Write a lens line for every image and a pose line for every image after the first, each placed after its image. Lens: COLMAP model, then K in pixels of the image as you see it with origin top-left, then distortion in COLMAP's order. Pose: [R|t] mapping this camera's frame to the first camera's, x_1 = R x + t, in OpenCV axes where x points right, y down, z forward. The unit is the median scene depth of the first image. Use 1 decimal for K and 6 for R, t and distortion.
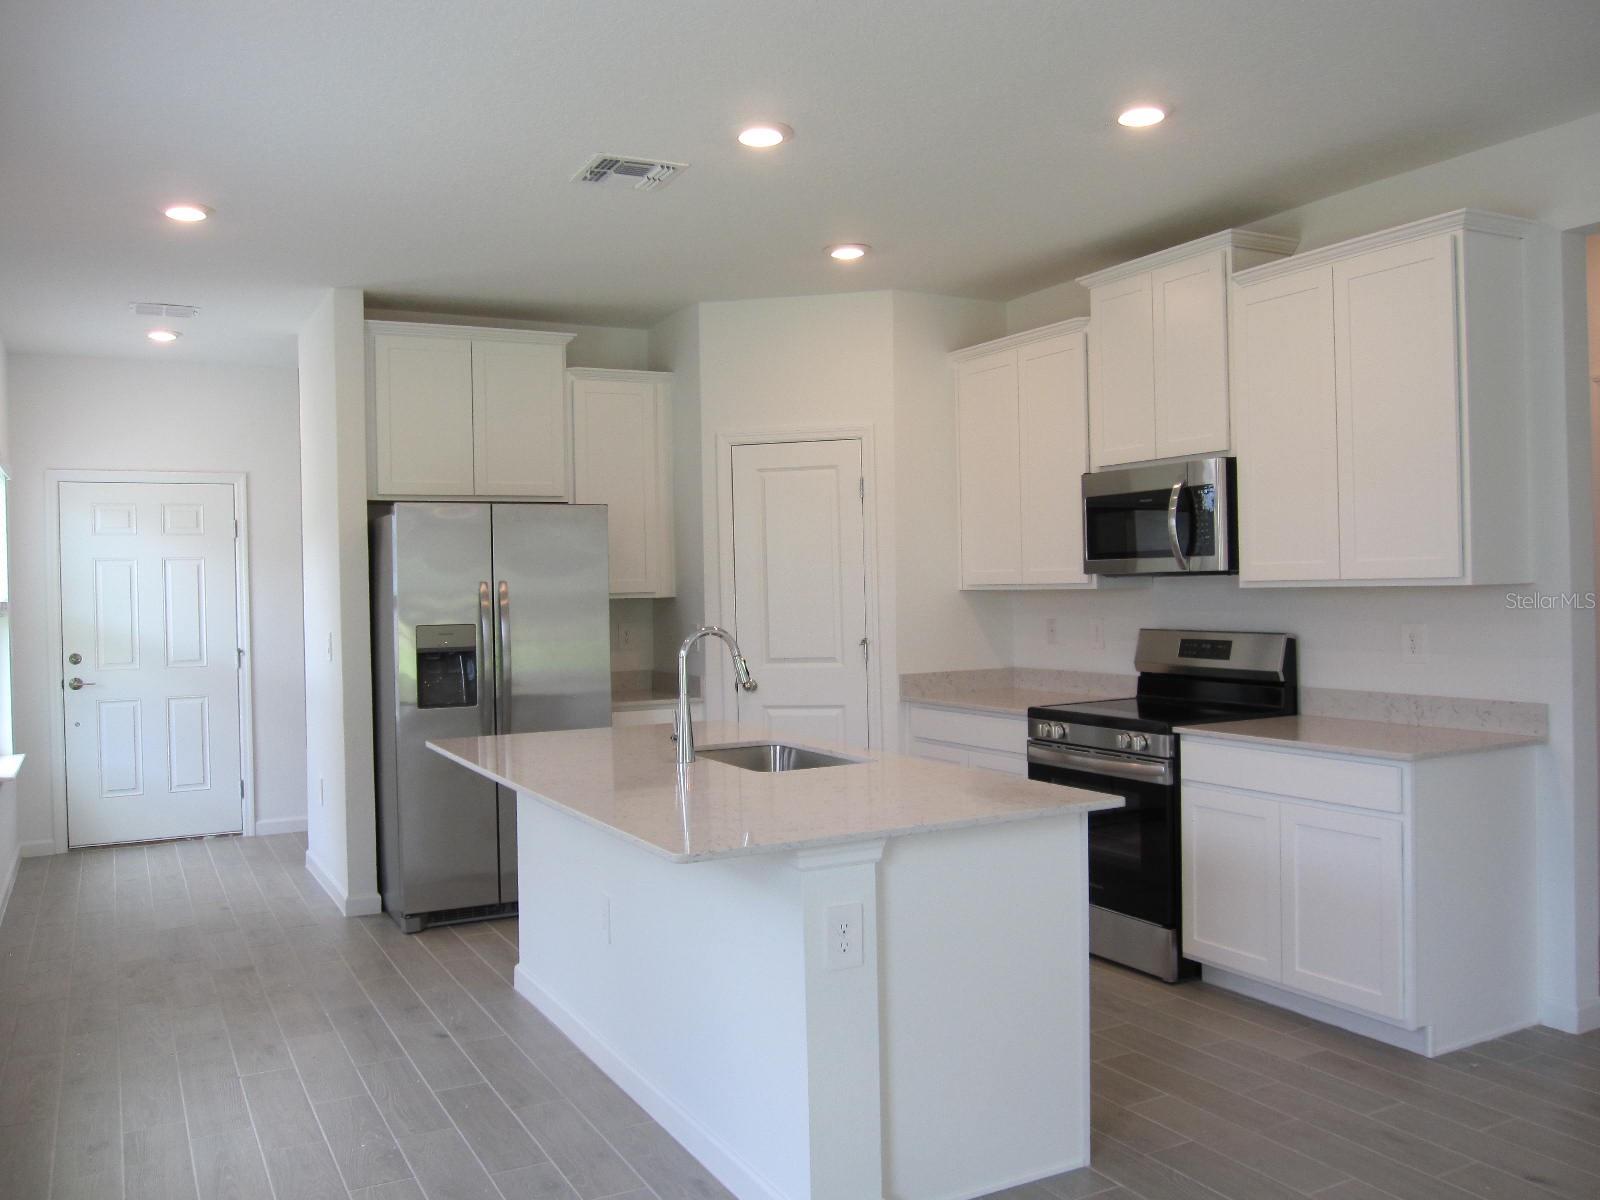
lens RADIAL K [[1339.6, 0, 800.0], [0, 1339.6, 600.0], [0, 0, 1]] dist [-0.050465, 0.011270]
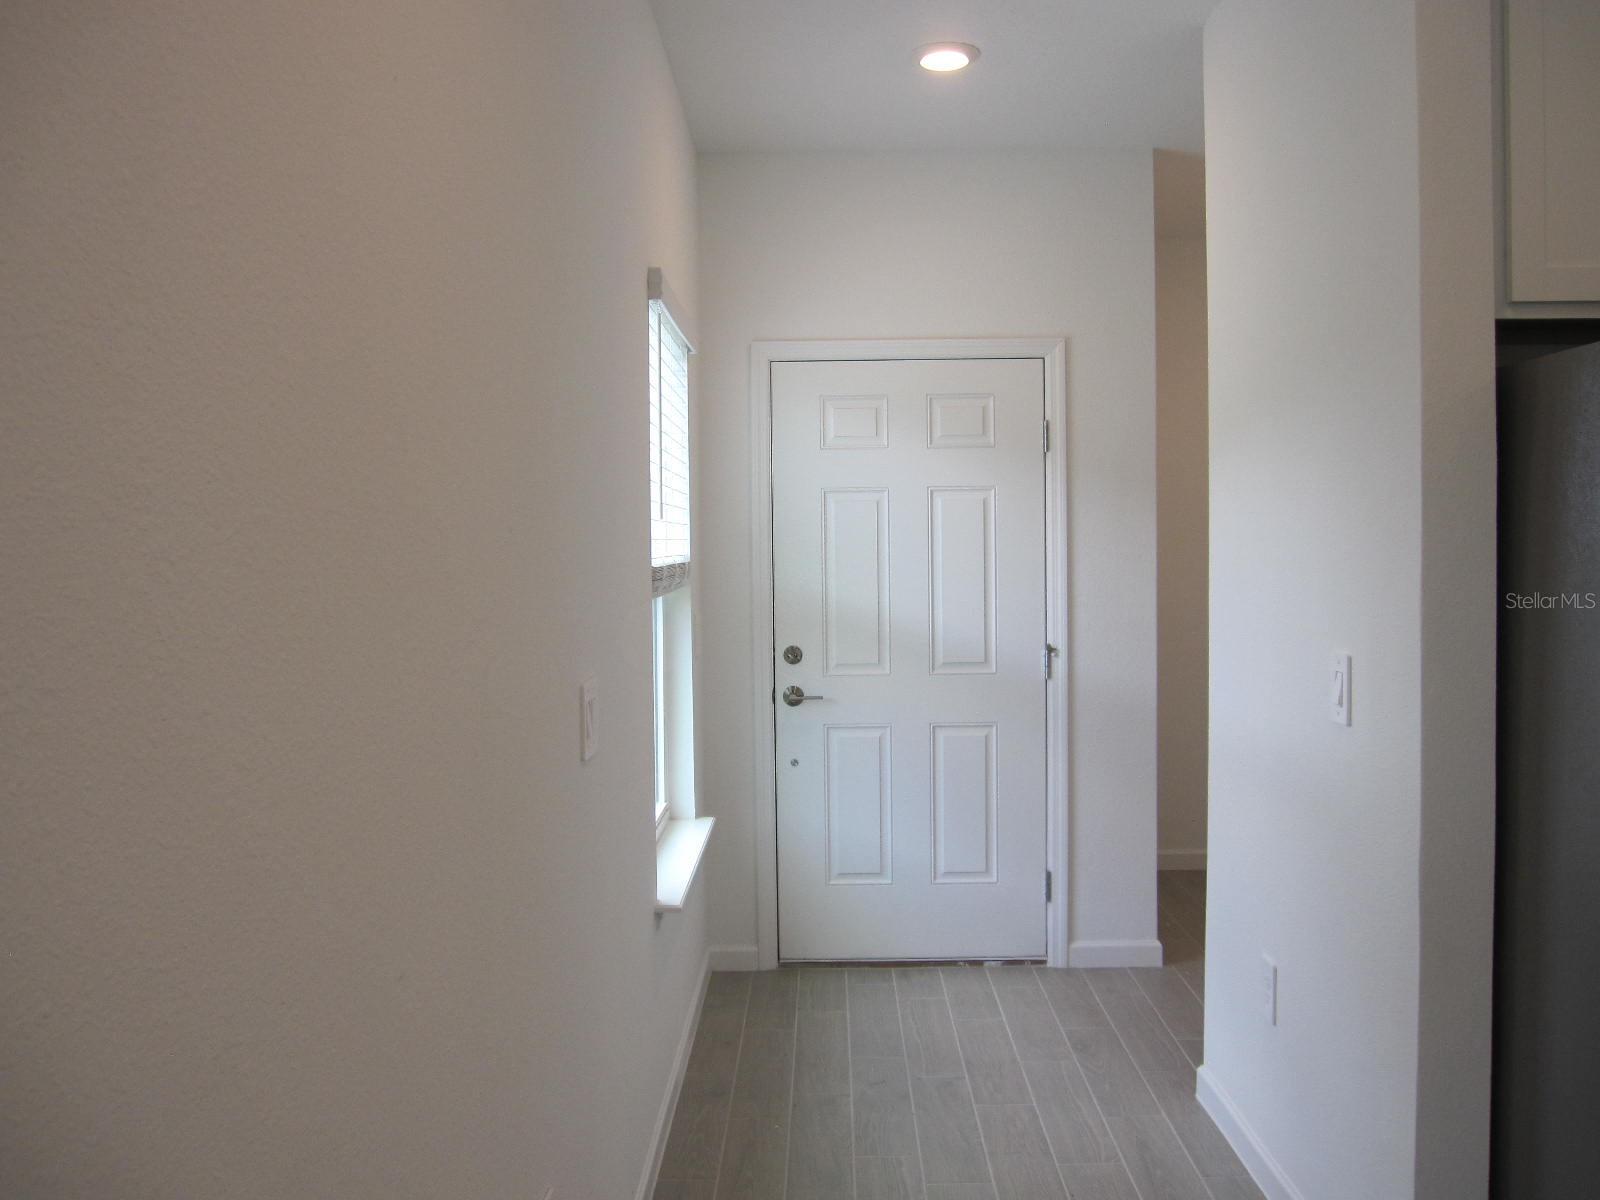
lens RADIAL K [[1339.6, 0, 800.0], [0, 1339.6, 600.0], [0, 0, 1]] dist [-0.050465, 0.011270]
pose [[0.878506, 0.030922, -0.476729, -0.249788], [-0.010189, 0.998889, 0.046014, -0.008765], [0.477622, -0.035566, 0.877845, 0.455442]]
